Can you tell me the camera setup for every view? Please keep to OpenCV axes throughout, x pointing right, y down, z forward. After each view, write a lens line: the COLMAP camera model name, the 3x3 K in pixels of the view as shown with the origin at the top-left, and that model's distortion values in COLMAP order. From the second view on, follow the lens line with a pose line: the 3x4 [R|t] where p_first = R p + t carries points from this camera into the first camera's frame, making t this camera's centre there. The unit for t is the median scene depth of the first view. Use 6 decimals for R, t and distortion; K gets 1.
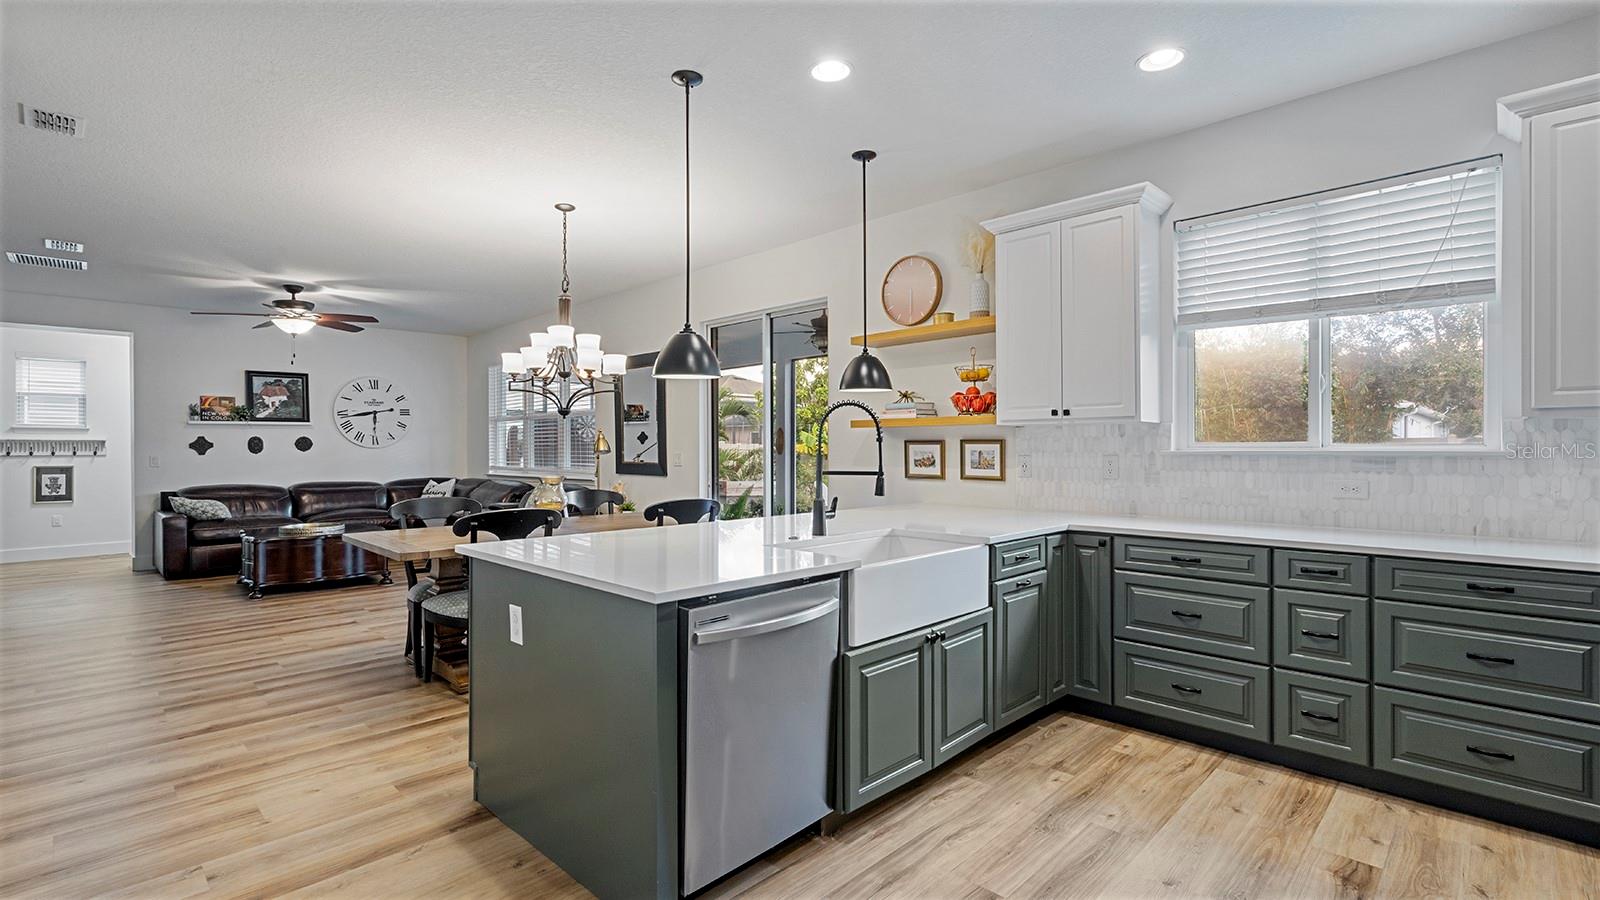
lens RADIAL K [[737.9, 0, 789.3], [0, 737.9, 451.0], [0, 0, 1]] dist [-0.005196, 0.008001]
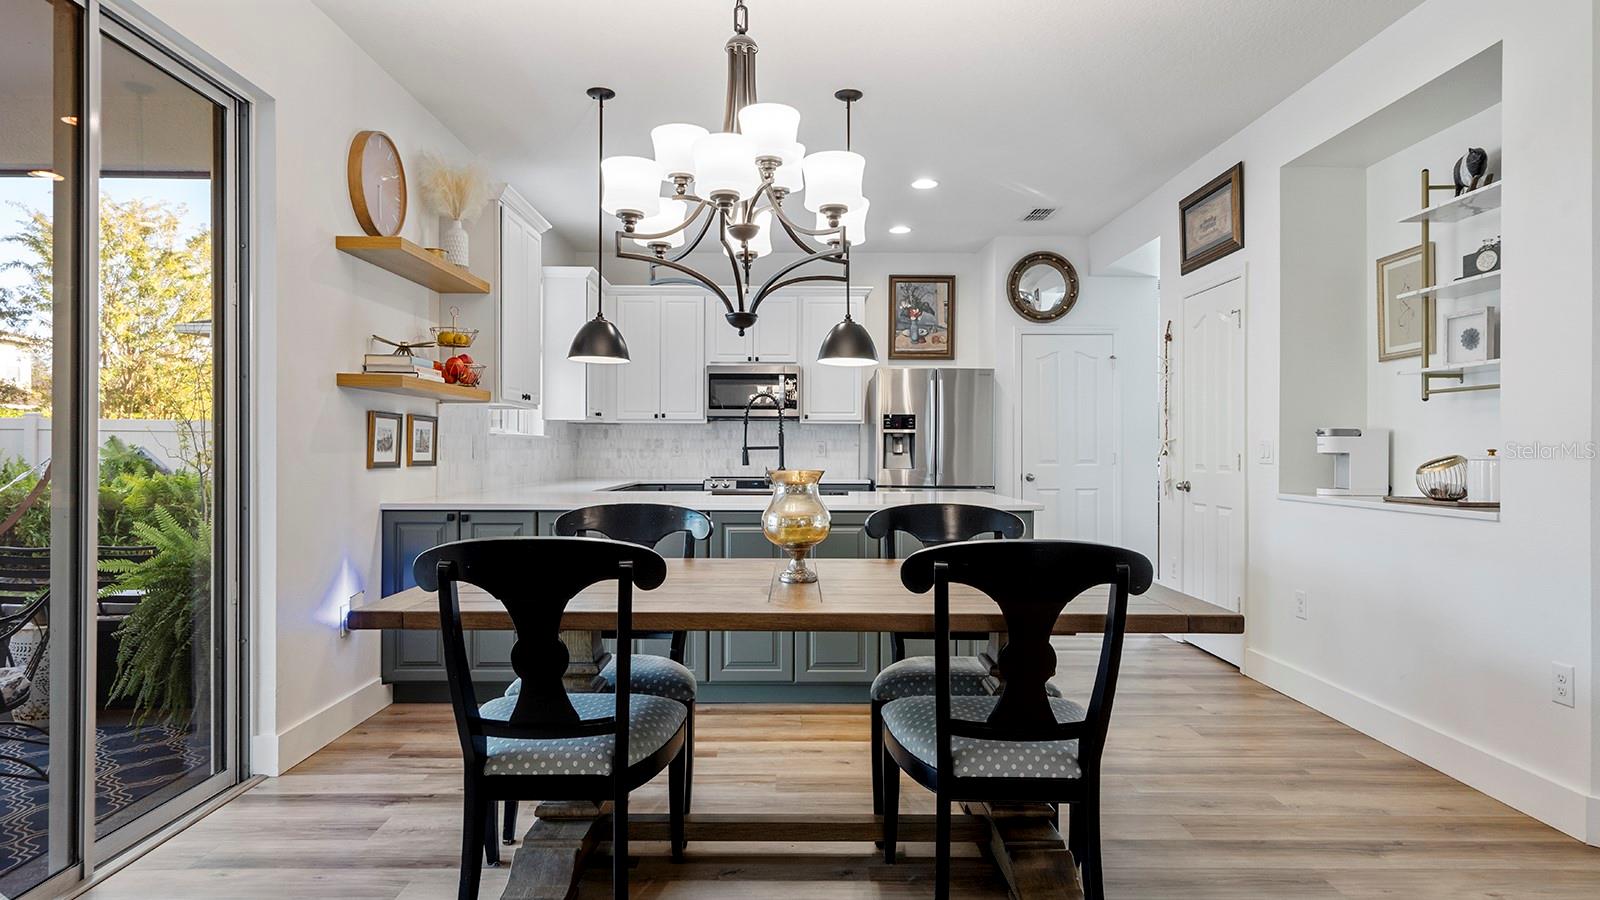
lens RADIAL K [[935.8, 0, 800.0], [0, 935.8, 450.0], [0, 0, 1]] dist [0.001367, 0.000684]
pose [[-0.719211, 0.000661, 0.694792, -0.745122], [0.002841, 0.999994, 0.001990, 0.020926], [-0.694786, 0.003405, -0.719208, 1.444548]]
